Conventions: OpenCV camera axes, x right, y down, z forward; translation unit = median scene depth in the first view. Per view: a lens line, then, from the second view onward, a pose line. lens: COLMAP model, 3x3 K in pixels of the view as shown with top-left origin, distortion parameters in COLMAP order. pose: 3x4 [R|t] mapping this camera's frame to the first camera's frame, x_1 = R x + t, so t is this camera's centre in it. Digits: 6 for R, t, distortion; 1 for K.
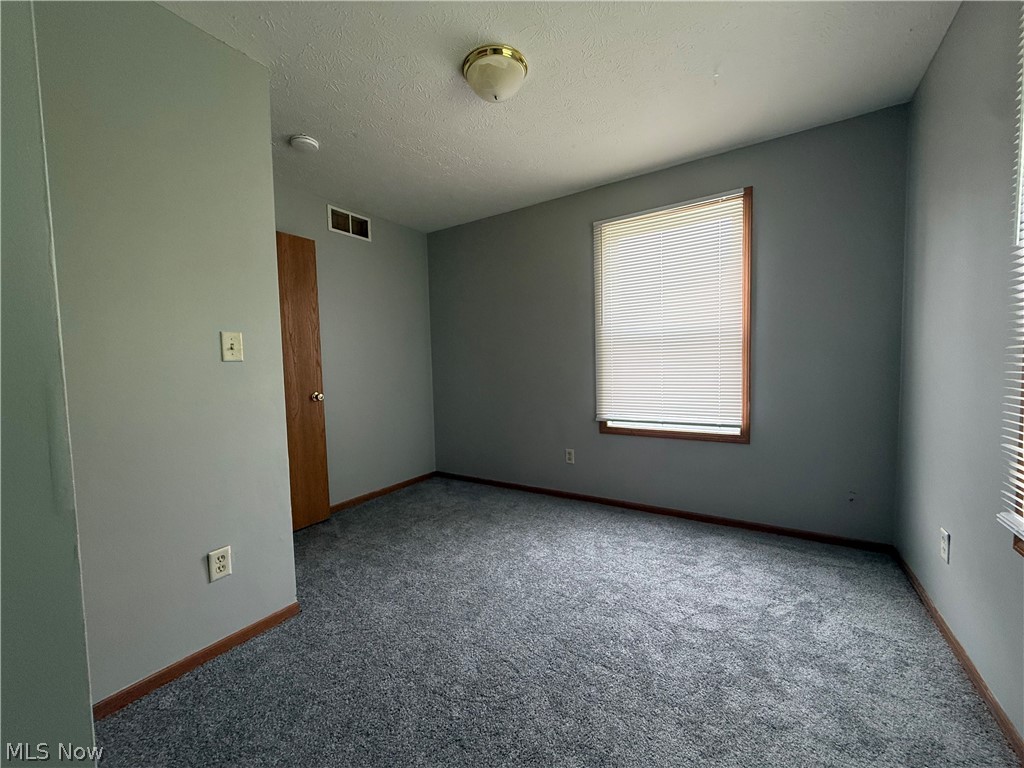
lens RADIAL K [[405.2, 0, 512.0], [0, 405.2, 384.0], [0, 0, 1]] dist [-0.000561, -0.000217]
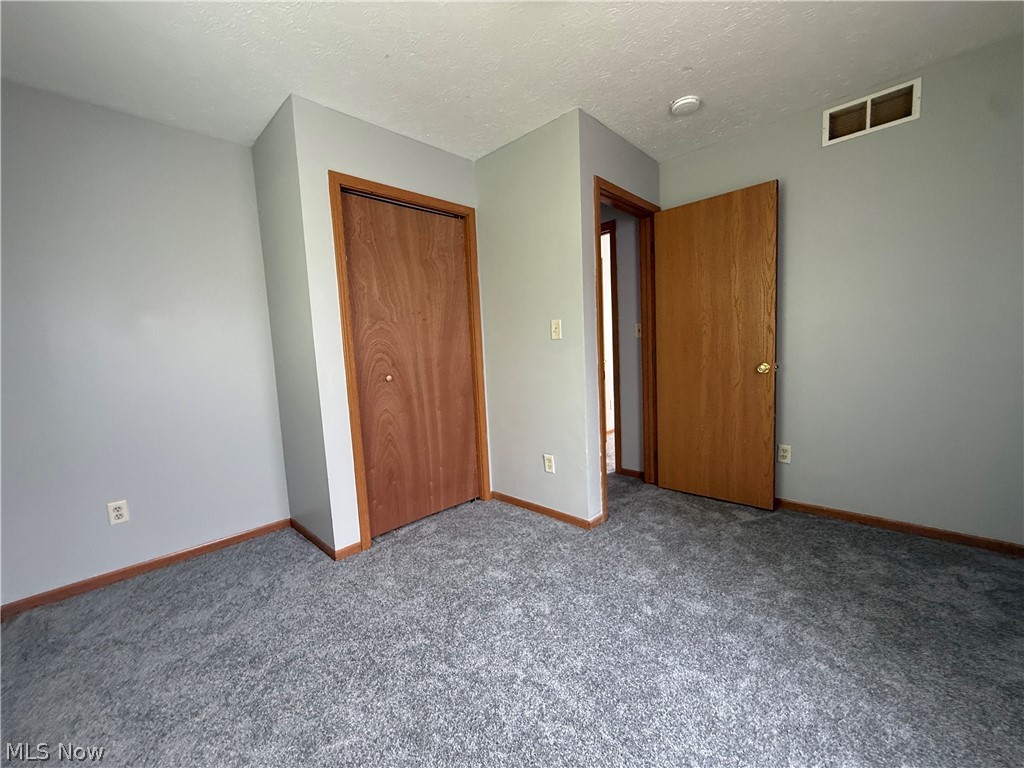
lens RADIAL K [[427.0, 0, 522.3], [0, 427.0, 382.4], [0, 0, 1]] dist [-0.001872, -0.000212]
pose [[-0.196700, 0.123448, -0.972661, 0.531023], [0.003961, 0.992134, 0.125118, -0.055929], [0.980456, 0.020758, -0.195642, 0.693510]]
